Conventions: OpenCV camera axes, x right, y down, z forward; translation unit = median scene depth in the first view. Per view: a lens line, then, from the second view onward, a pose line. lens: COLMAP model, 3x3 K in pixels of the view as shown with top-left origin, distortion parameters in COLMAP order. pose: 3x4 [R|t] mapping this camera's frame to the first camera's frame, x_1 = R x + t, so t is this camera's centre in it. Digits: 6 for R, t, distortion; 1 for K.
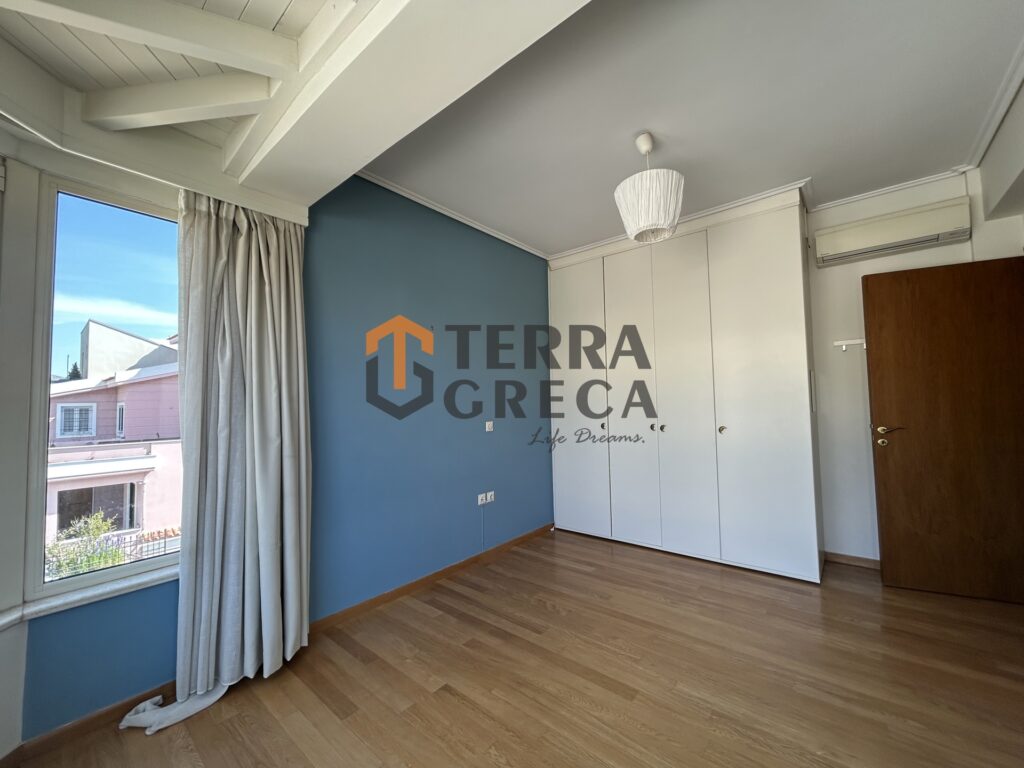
lens RADIAL K [[411.5, 0, 507.6], [0, 411.5, 382.9], [0, 0, 1]] dist [0.000541, -0.000337]
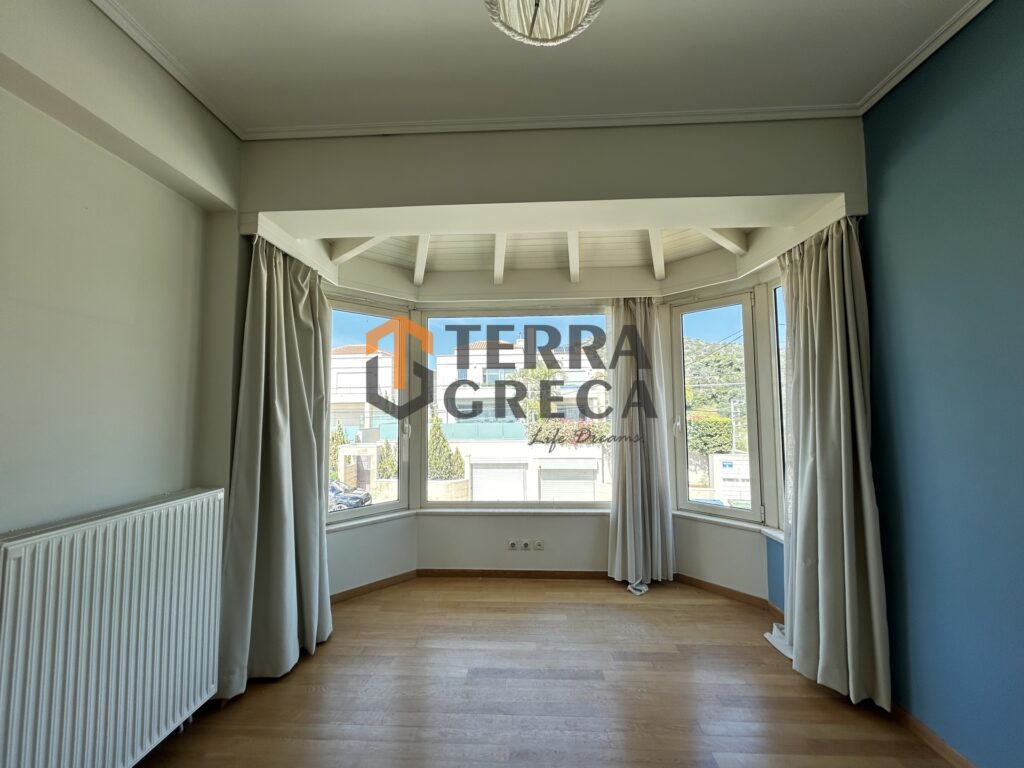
lens RADIAL K [[411.5, 0, 513.5], [0, 411.5, 385.1], [0, 0, 1]] dist [0.000541, -0.000337]
pose [[-0.789314, -0.005555, -0.613964, 0.506284], [0.055905, 0.995155, -0.080876, -0.001760], [0.611439, -0.098160, -0.785180, 1.079667]]
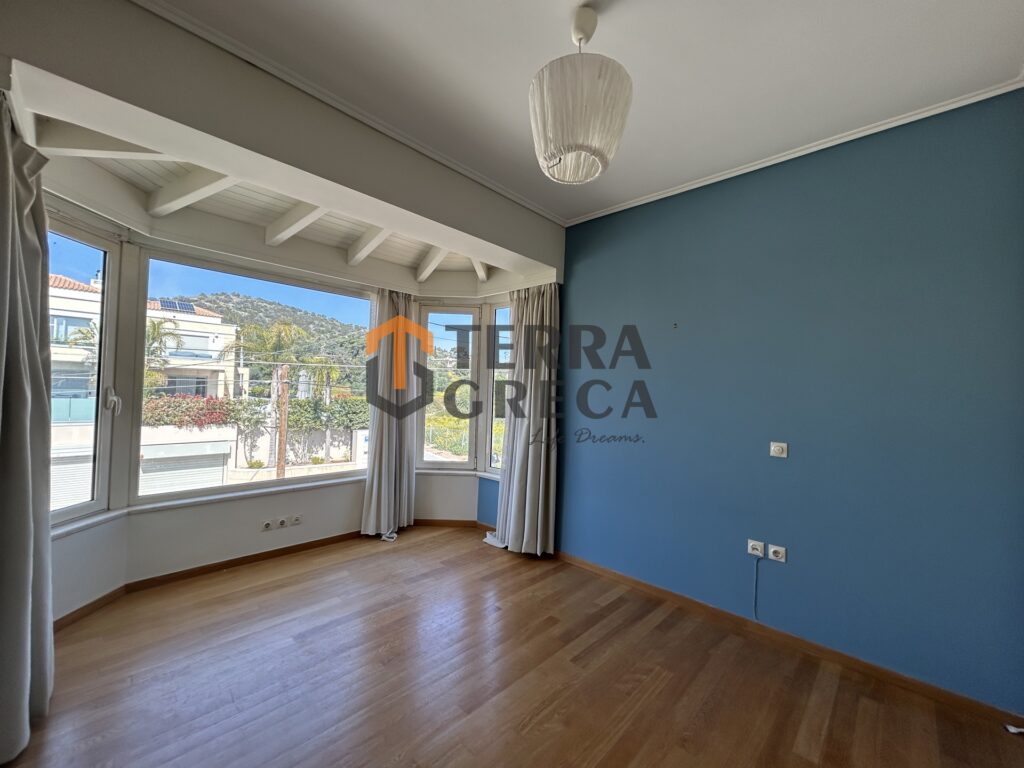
lens RADIAL K [[411.5, 0, 510.7], [0, 411.5, 385.8], [0, 0, 1]] dist [0.000541, -0.000337]
pose [[-0.058078, 0.006736, -0.998289, 0.888239], [0.017976, 0.999822, 0.005700, -0.017032], [0.998150, -0.017614, -0.058189, 0.816274]]
